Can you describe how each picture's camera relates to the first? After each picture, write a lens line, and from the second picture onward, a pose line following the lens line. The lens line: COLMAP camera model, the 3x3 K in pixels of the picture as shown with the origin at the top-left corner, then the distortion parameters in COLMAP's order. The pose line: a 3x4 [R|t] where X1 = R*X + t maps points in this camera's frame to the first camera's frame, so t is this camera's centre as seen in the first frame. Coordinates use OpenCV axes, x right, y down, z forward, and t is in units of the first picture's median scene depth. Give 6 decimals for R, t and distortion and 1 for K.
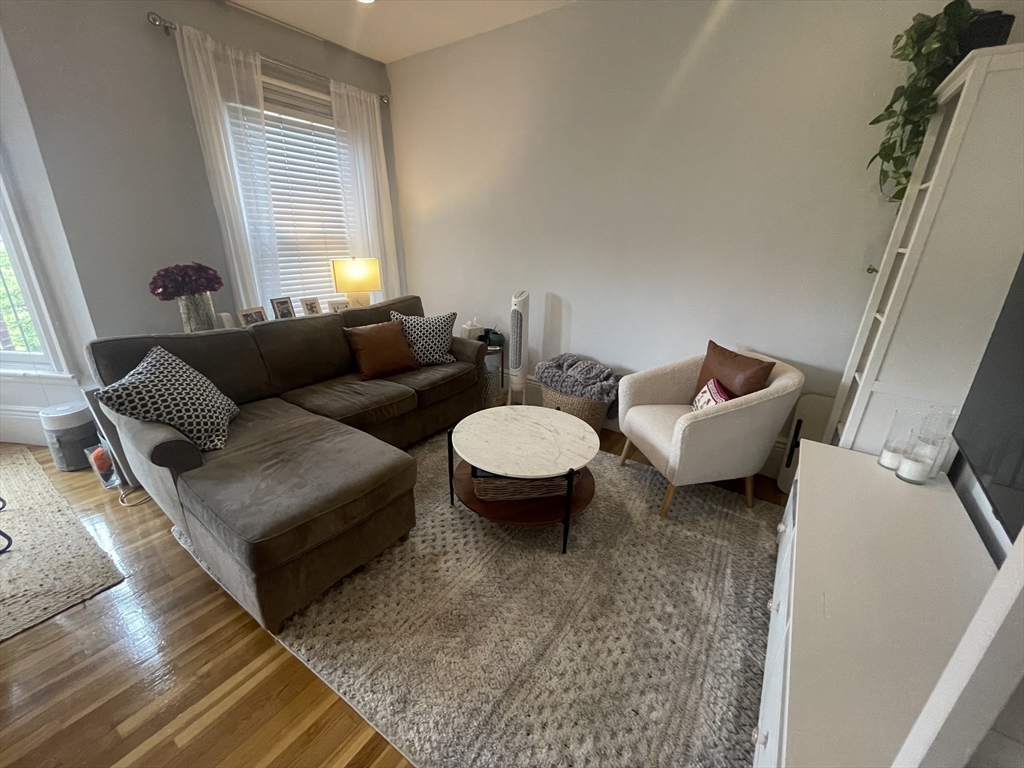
lens RADIAL K [[413.7, 0, 508.8], [0, 413.7, 379.3], [0, 0, 1]] dist [0.001563, 0.000414]
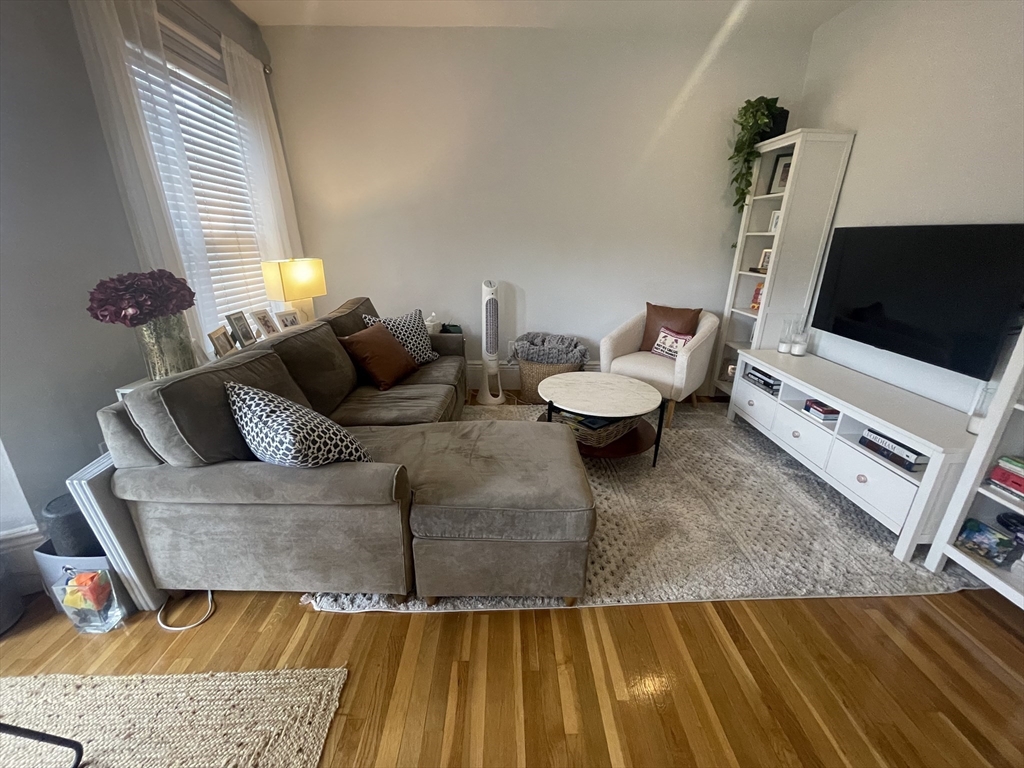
lens RADIAL K [[413.7, 0, 508.8], [0, 413.7, 379.3], [0, 0, 1]] dist [0.001563, 0.000414]
pose [[0.809148, -0.206125, 0.550266, -0.698742], [0.209016, 0.976172, 0.058315, -0.018366], [-0.549175, 0.067828, 0.832951, 0.110341]]
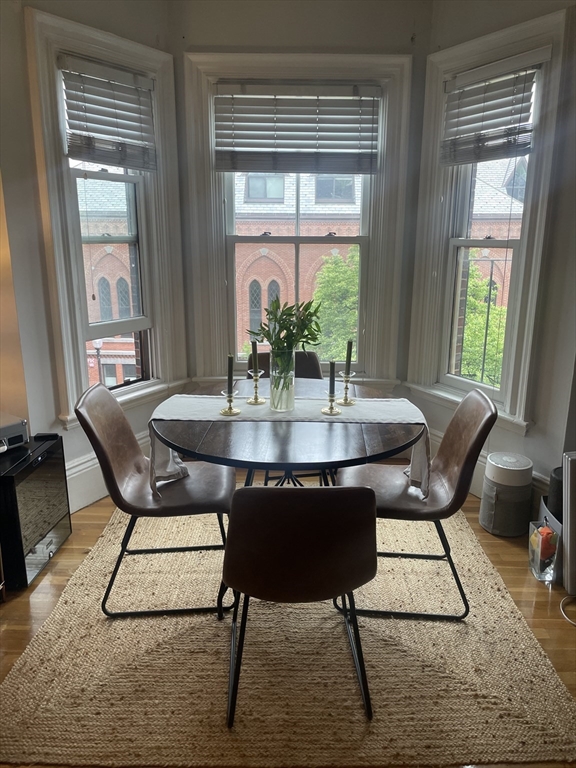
lens RADIAL K [[580.6, 0, 288.0], [0, 580.6, 384.0], [0, 0, 1]] dist [0.063083, 0.000544]
pose [[0.560446, 0.193094, -0.805366, -0.394912], [-0.273299, 0.961087, 0.040243, -0.002278], [0.781798, 0.197552, 0.591410, -0.070299]]
